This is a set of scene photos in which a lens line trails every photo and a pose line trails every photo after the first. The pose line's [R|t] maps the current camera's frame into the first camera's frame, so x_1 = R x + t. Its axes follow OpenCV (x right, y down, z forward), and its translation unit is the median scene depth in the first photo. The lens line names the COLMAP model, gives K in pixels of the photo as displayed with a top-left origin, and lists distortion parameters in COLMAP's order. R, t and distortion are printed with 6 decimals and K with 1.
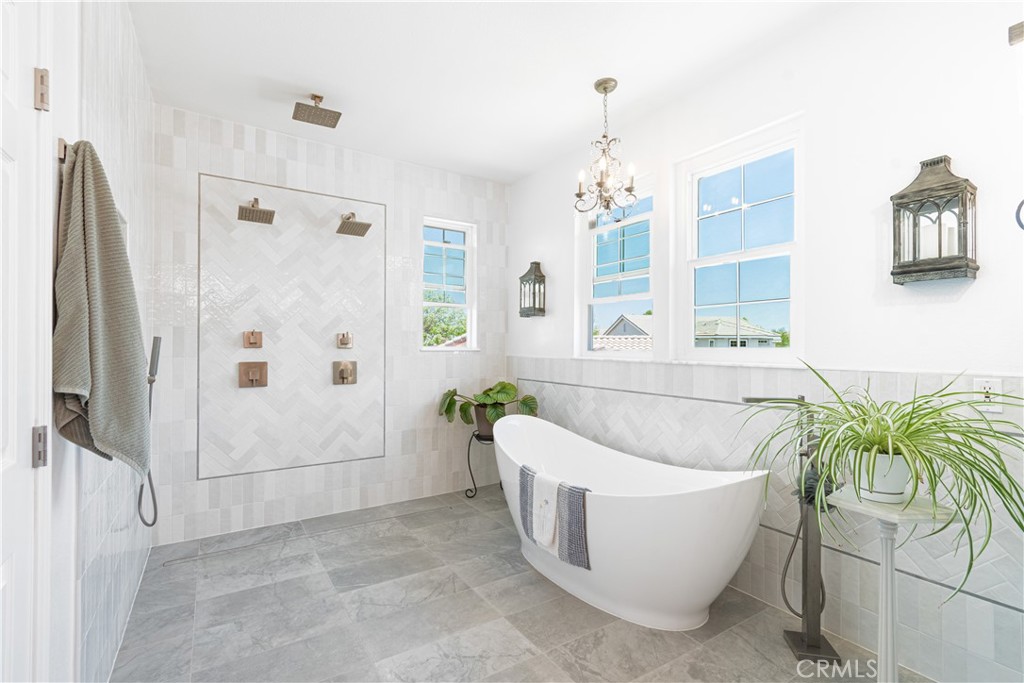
lens RADIAL K [[467.6, 0, 512.7], [0, 467.6, 345.2], [0, 0, 1]] dist [0.004325, -0.000219]
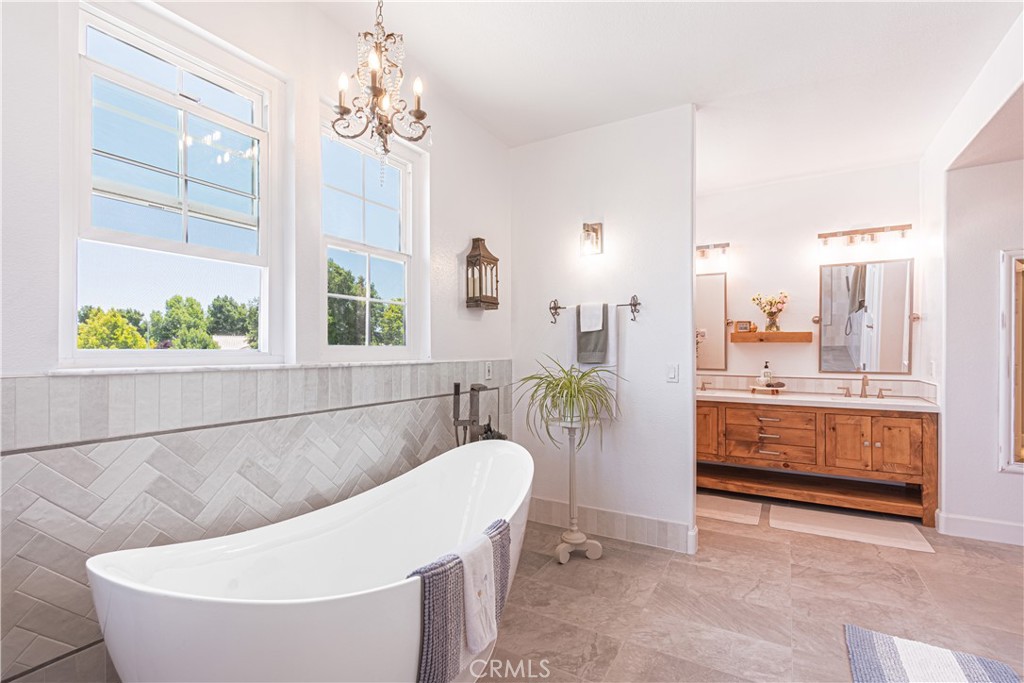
lens RADIAL K [[467.6, 0, 509.8], [0, 467.6, 347.0], [0, 0, 1]] dist [0.004325, -0.000219]
pose [[-0.451738, -0.003541, 0.892143, -0.693422], [-0.008703, 0.999962, -0.000437, 0.008452], [-0.892108, -0.007962, -0.451752, 1.652054]]
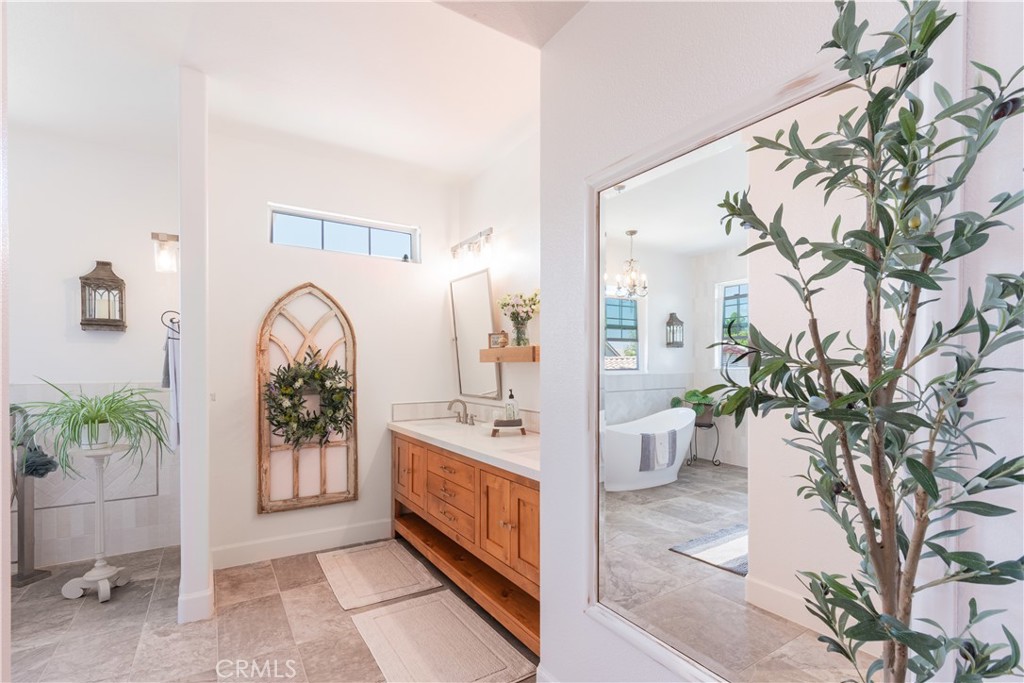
lens RADIAL K [[467.6, 0, 504.9], [0, 467.6, 374.4], [0, 0, 1]] dist [0.004325, -0.000219]
pose [[0.011024, -0.015481, 0.999819, -0.834336], [-0.004672, 0.999868, 0.015533, -0.007801], [-0.999928, -0.004842, 0.010951, -0.516124]]
